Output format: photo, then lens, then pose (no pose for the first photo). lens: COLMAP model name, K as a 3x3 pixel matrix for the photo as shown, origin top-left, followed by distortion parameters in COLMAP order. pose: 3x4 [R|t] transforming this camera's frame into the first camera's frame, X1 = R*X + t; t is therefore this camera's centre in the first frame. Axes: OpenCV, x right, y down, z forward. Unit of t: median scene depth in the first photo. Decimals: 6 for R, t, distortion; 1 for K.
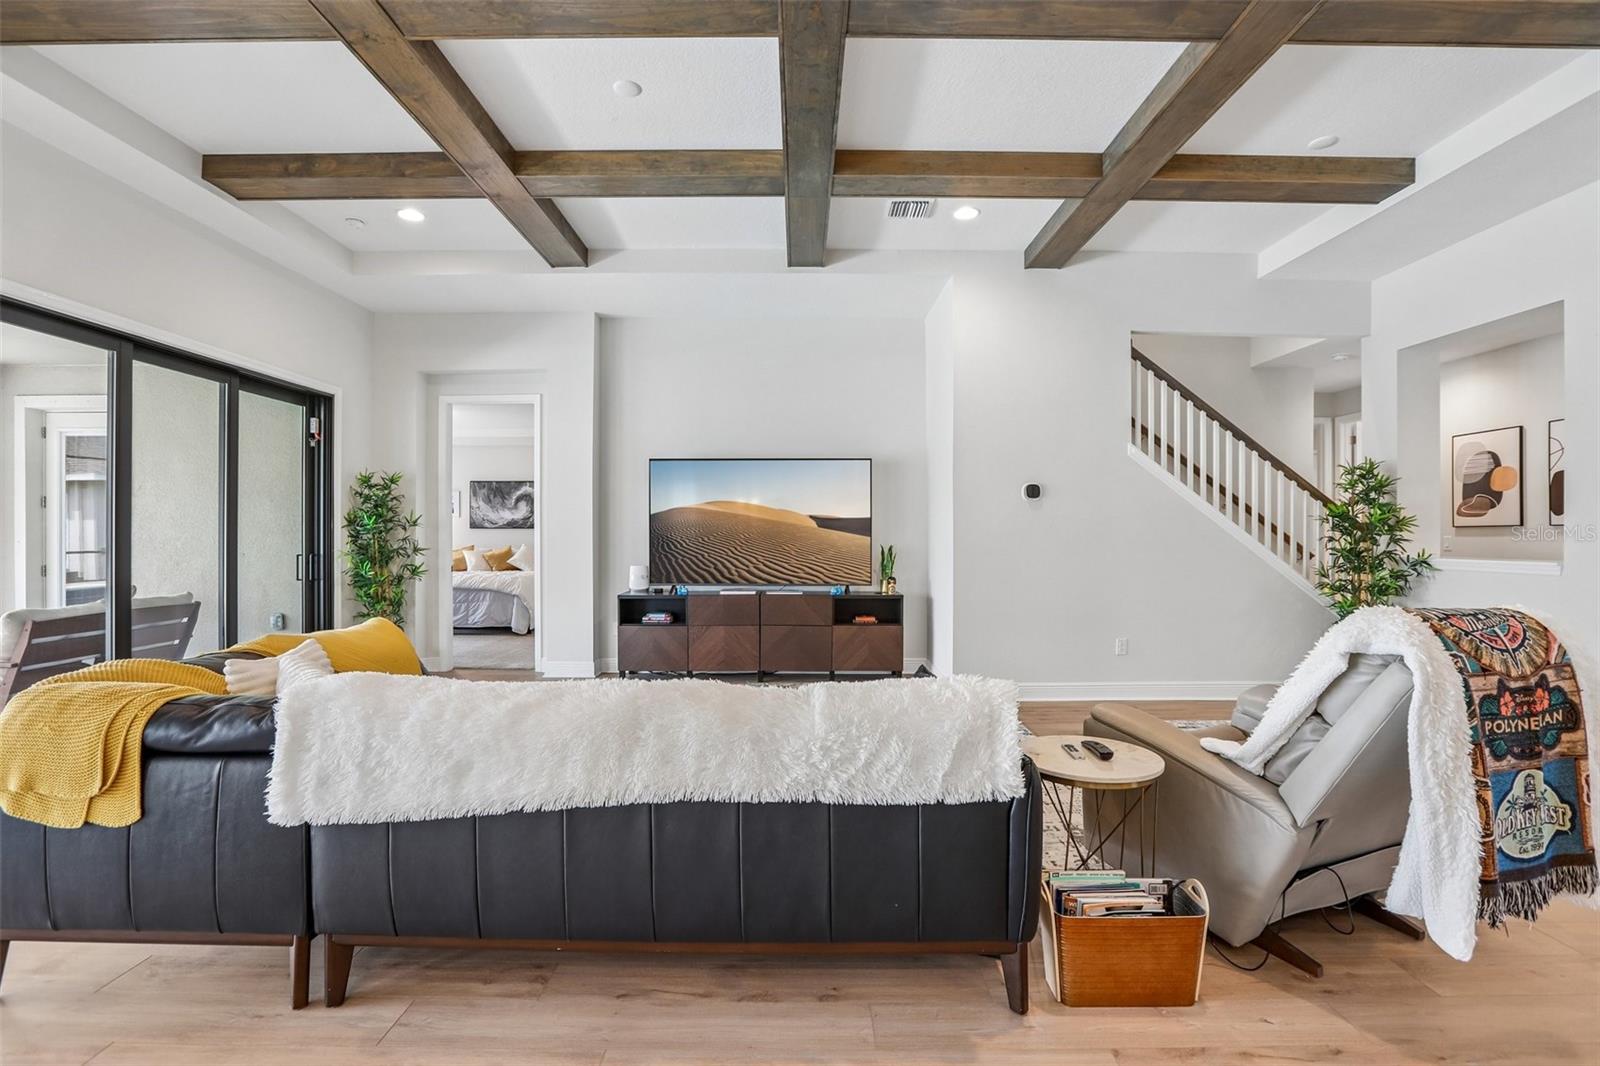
lens RADIAL K [[727.1, 0, 800.8], [0, 727.1, 531.9], [0, 0, 1]] dist [-0.045686, 0.014216]
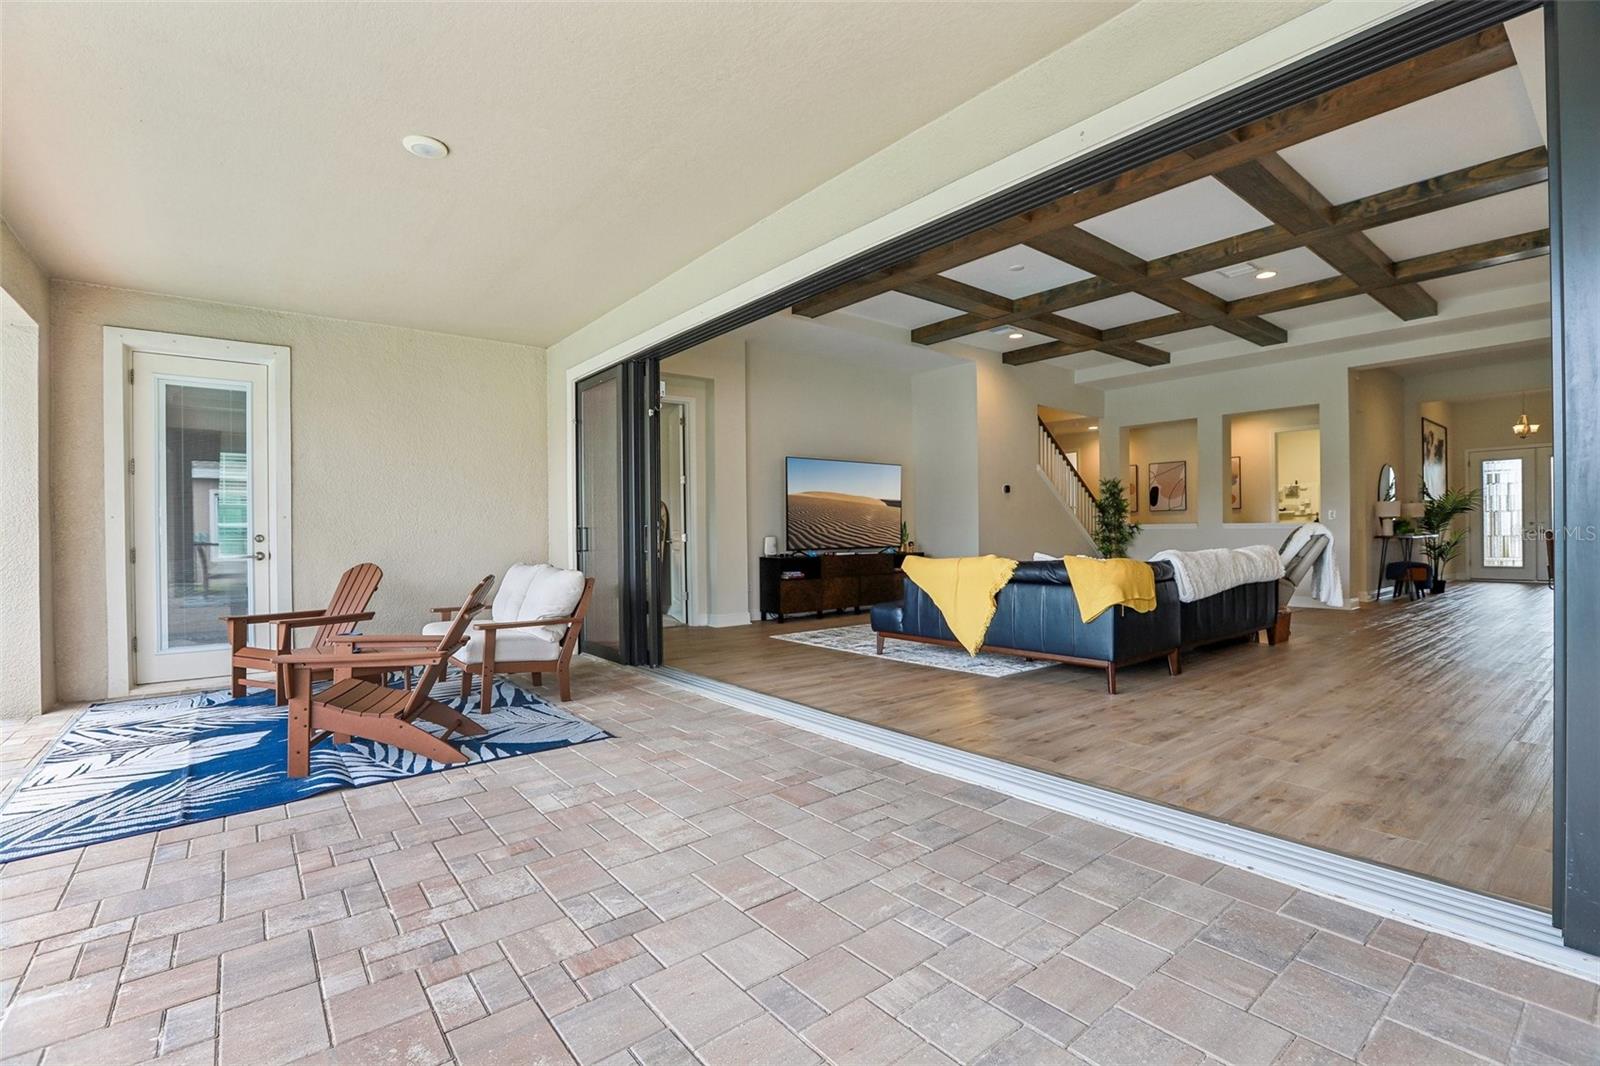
lens RADIAL K [[727.1, 0, 802.7], [0, 727.1, 530.4], [0, 0, 1]] dist [-0.045686, 0.014216]
pose [[0.779592, -0.007443, 0.626244, -1.245866], [0.008255, 0.999965, 0.001609, 0.040189], [-0.626233, 0.003915, 0.779626, -0.078920]]
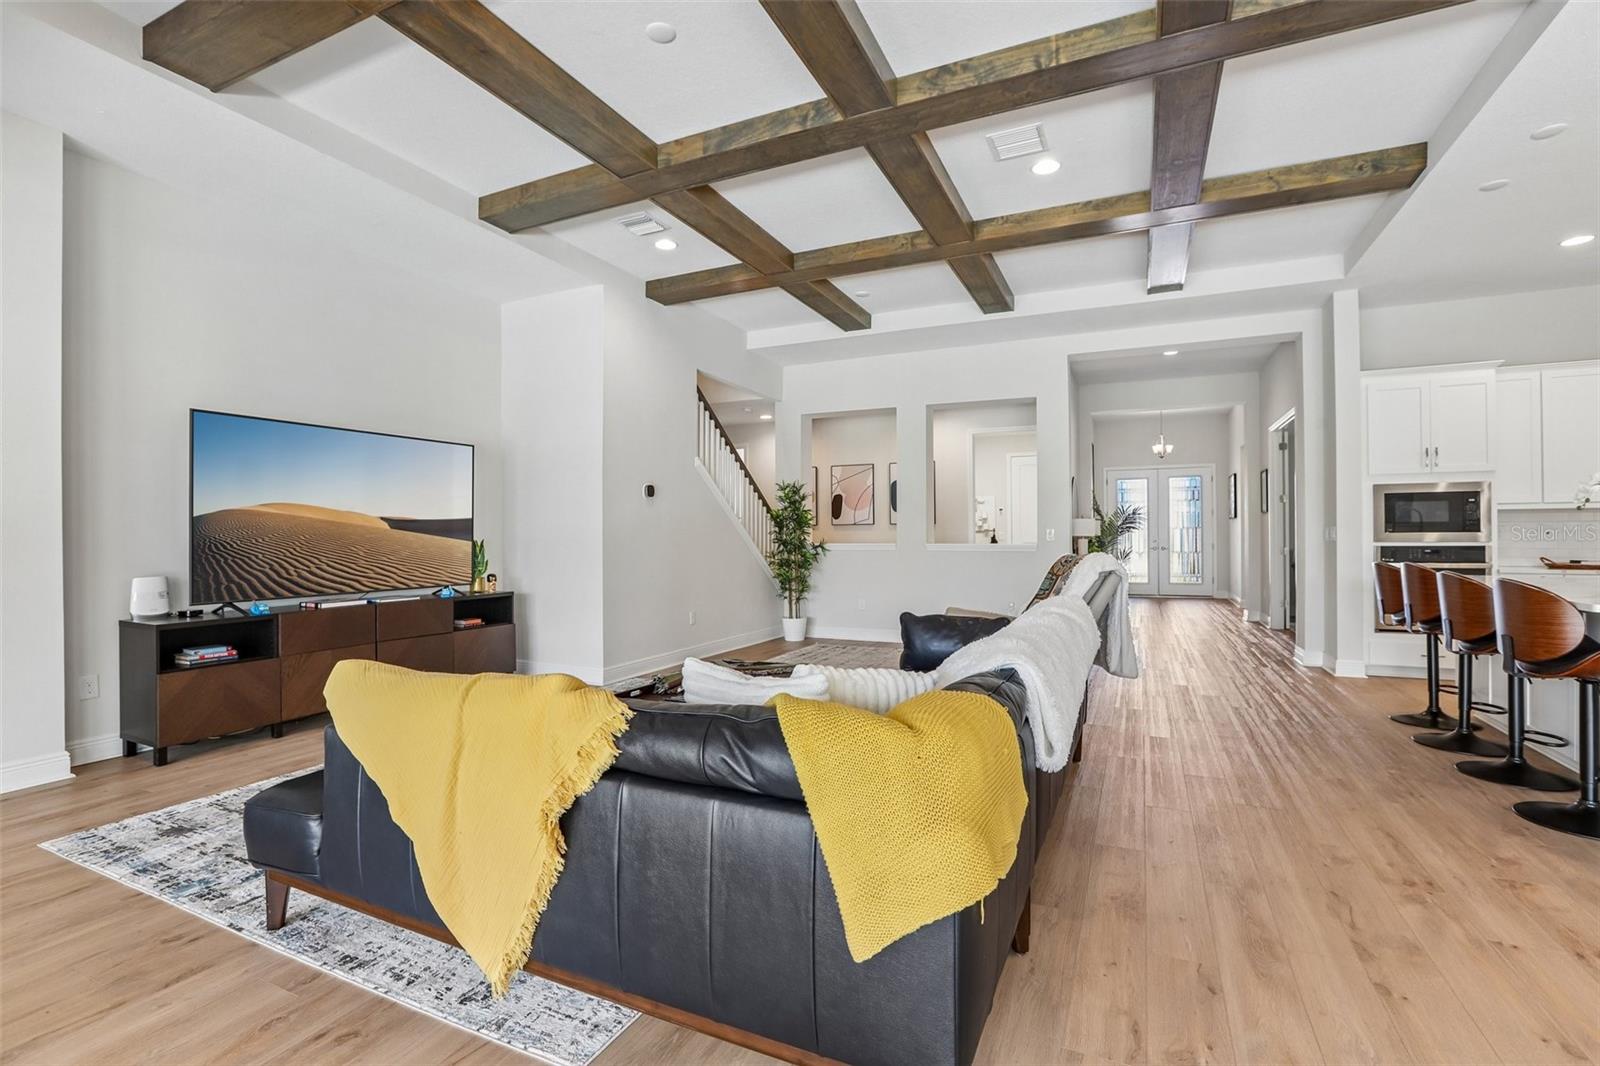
lens RADIAL K [[727.1, 0, 796.4], [0, 727.1, 535.0], [0, 0, 1]] dist [-0.045686, 0.014216]
pose [[0.428489, -0.002241, 0.903544, -0.660210], [0.001475, 0.999997, 0.001781, 0.013205], [-0.903546, 0.000569, 0.428491, 0.304130]]
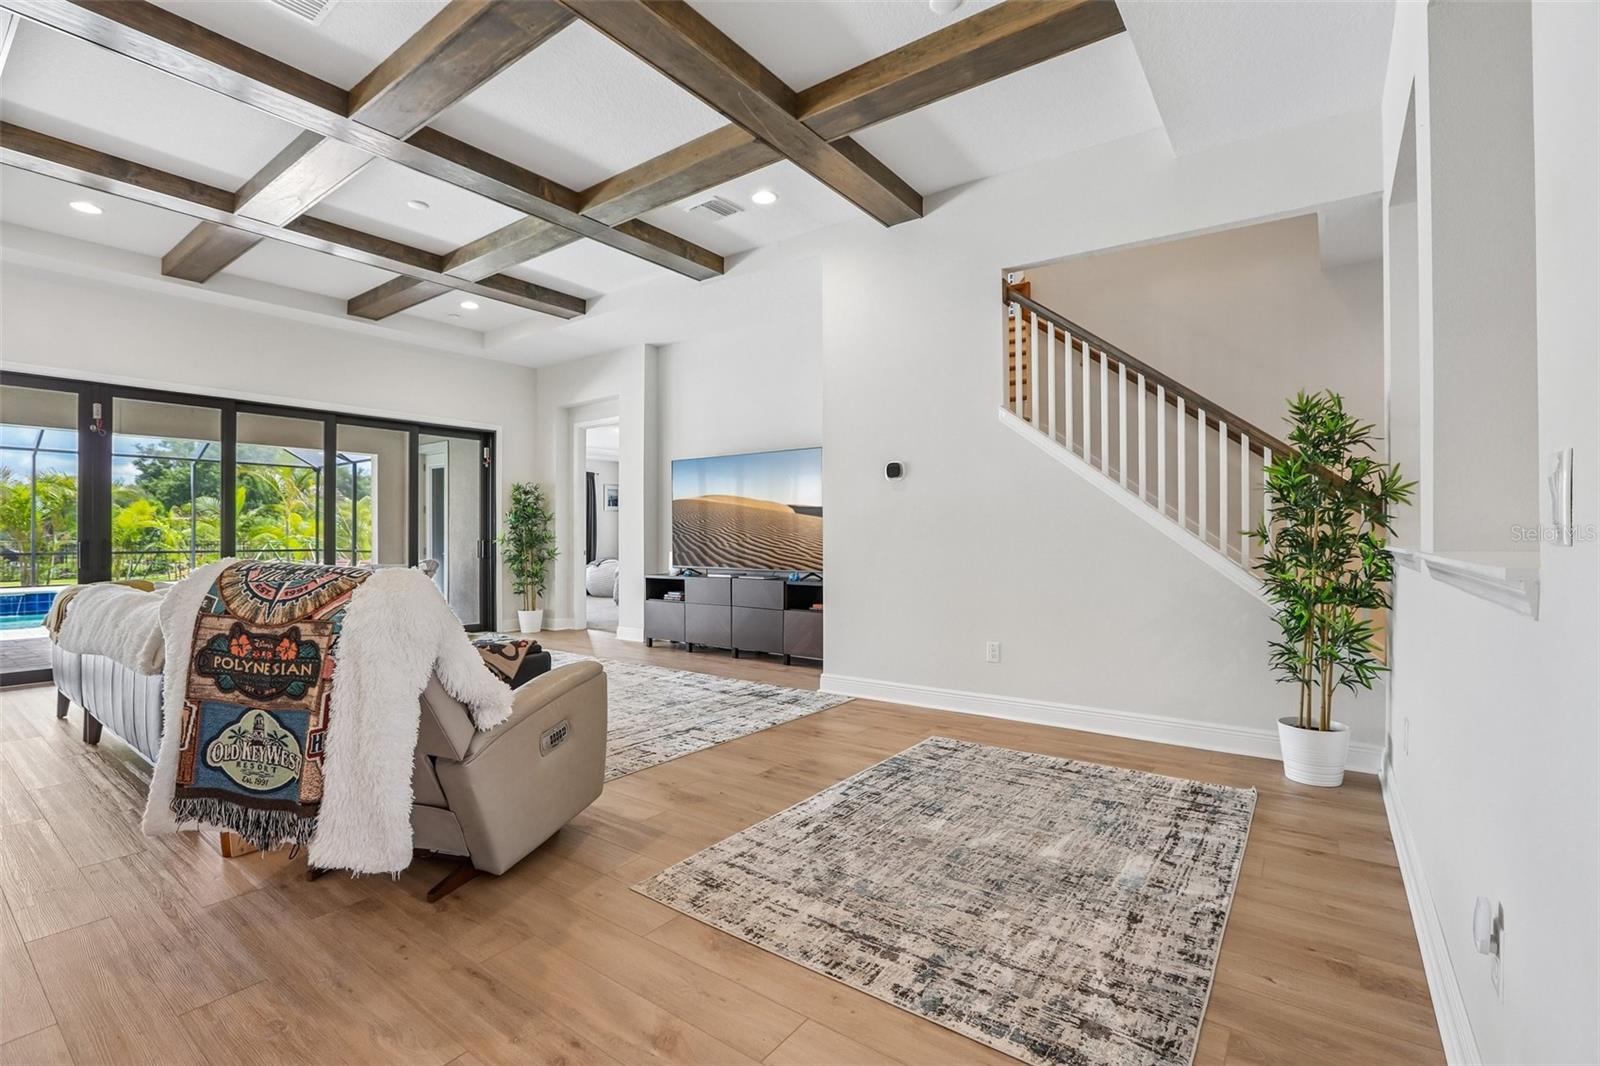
lens RADIAL K [[727.1, 0, 799.7], [0, 727.1, 533.4], [0, 0, 1]] dist [-0.045686, 0.014216]
pose [[0.804126, -0.003793, -0.594447, 0.802848], [0.003942, 0.999992, -0.001050, 0.023882], [0.594446, -0.001499, 0.804134, 0.208672]]
